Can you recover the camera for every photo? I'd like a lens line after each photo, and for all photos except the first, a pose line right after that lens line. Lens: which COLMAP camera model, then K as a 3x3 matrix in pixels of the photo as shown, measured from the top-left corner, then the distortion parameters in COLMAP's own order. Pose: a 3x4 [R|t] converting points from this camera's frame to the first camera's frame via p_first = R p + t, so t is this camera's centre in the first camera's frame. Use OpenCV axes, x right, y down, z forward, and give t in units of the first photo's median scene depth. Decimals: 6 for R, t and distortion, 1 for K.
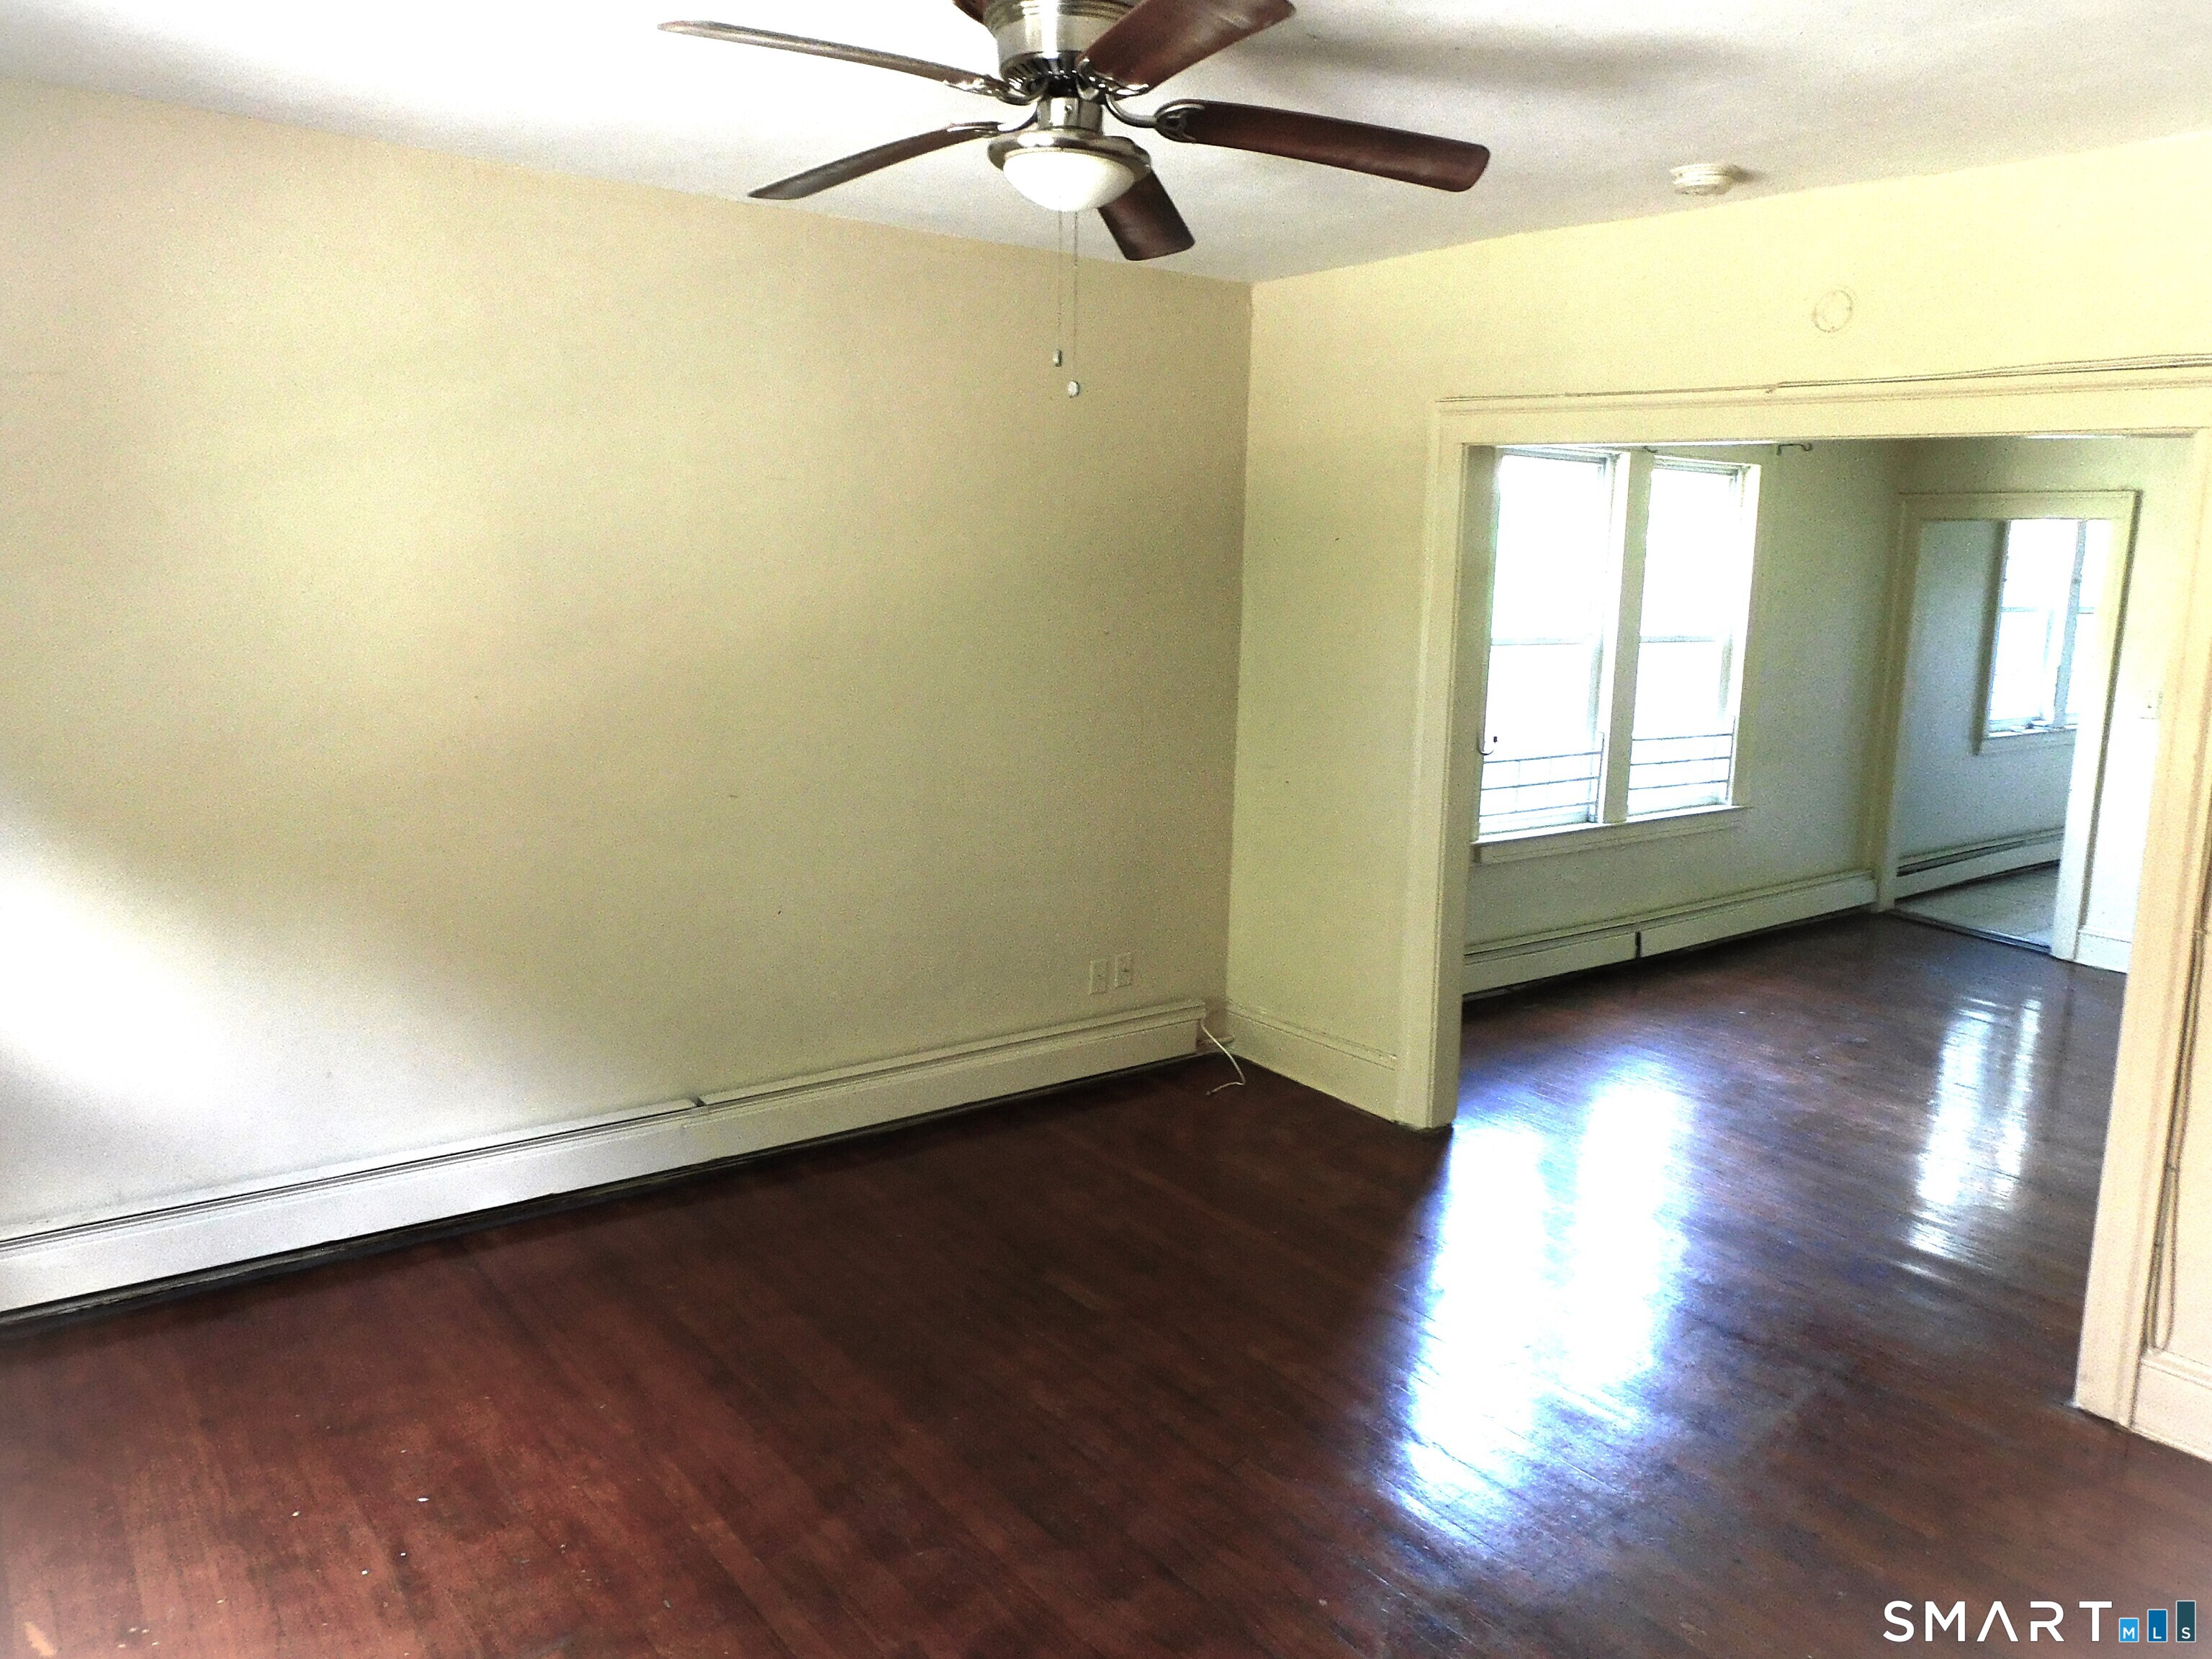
lens RADIAL K [[1591.1, 0, 1106.0], [0, 1591.1, 829.5], [0, 0, 1]] dist [-0.001511, 0.003125]
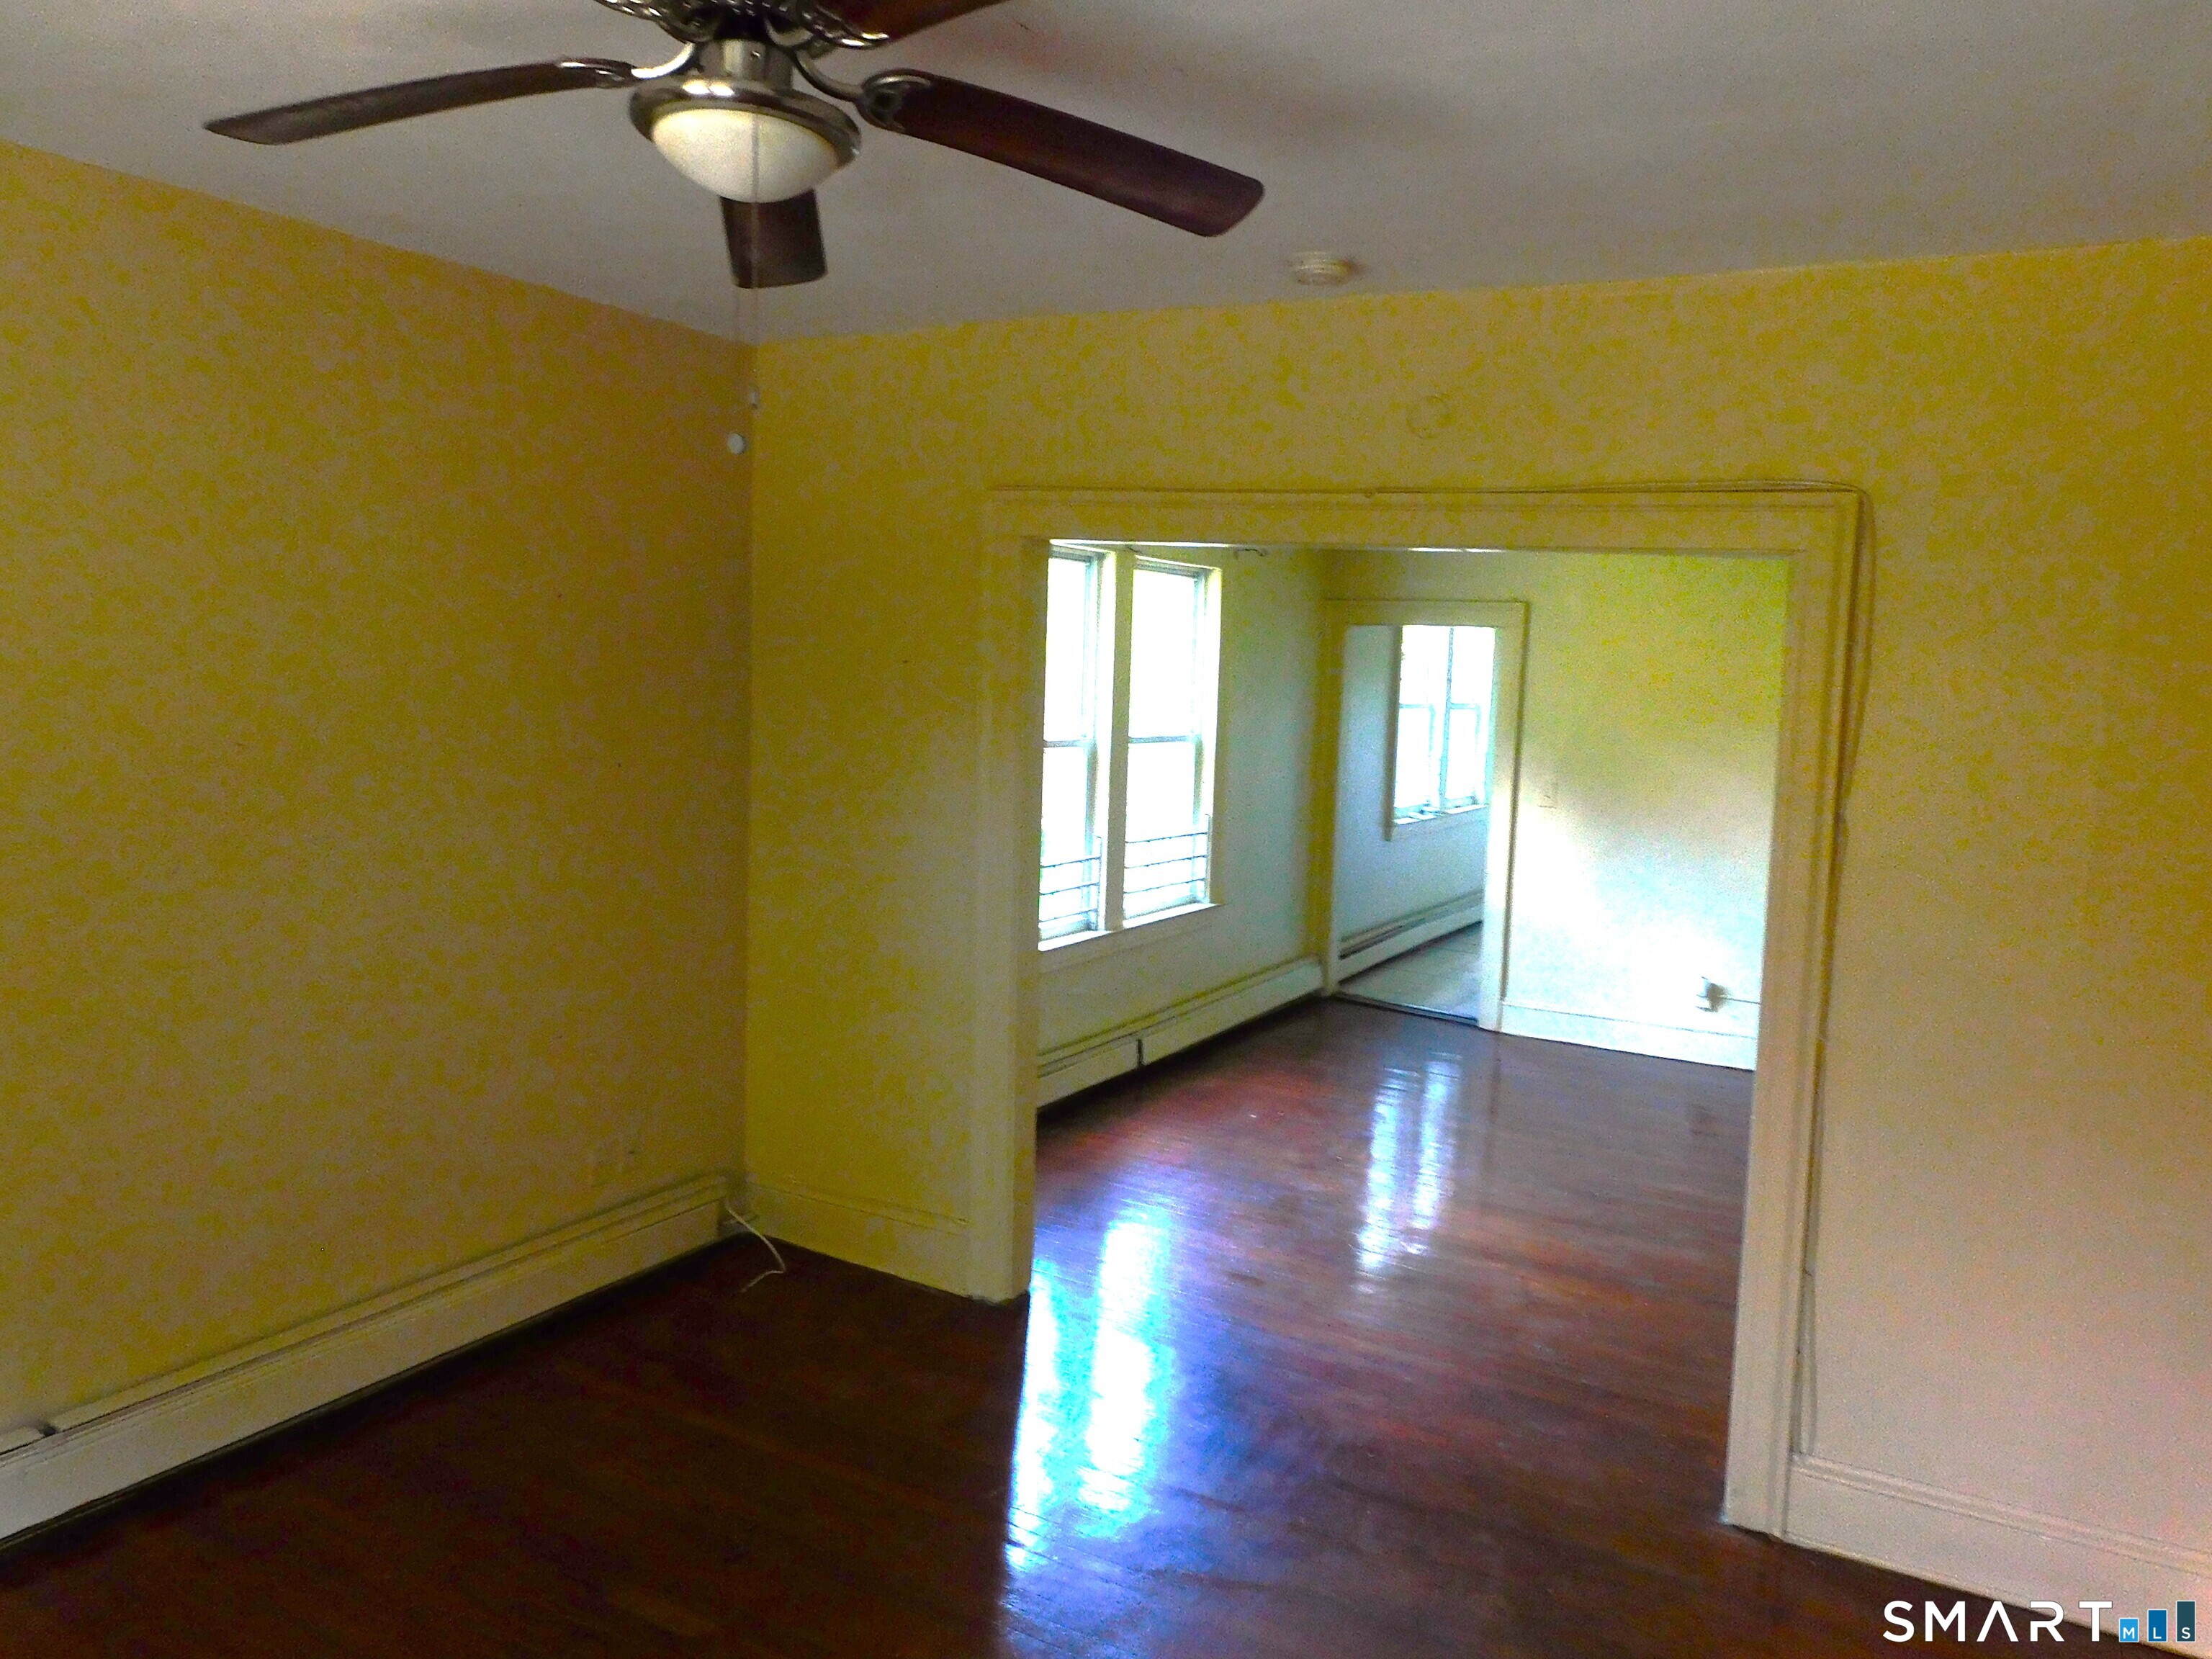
lens RADIAL K [[1591.1, 0, 1106.0], [0, 1591.1, 829.5], [0, 0, 1]] dist [-0.001511, 0.003125]
pose [[0.920455, -0.032255, 0.389515, -0.061964], [0.053250, 0.997646, -0.043219, -0.023945], [-0.387204, 0.060523, 0.920005, 0.109804]]
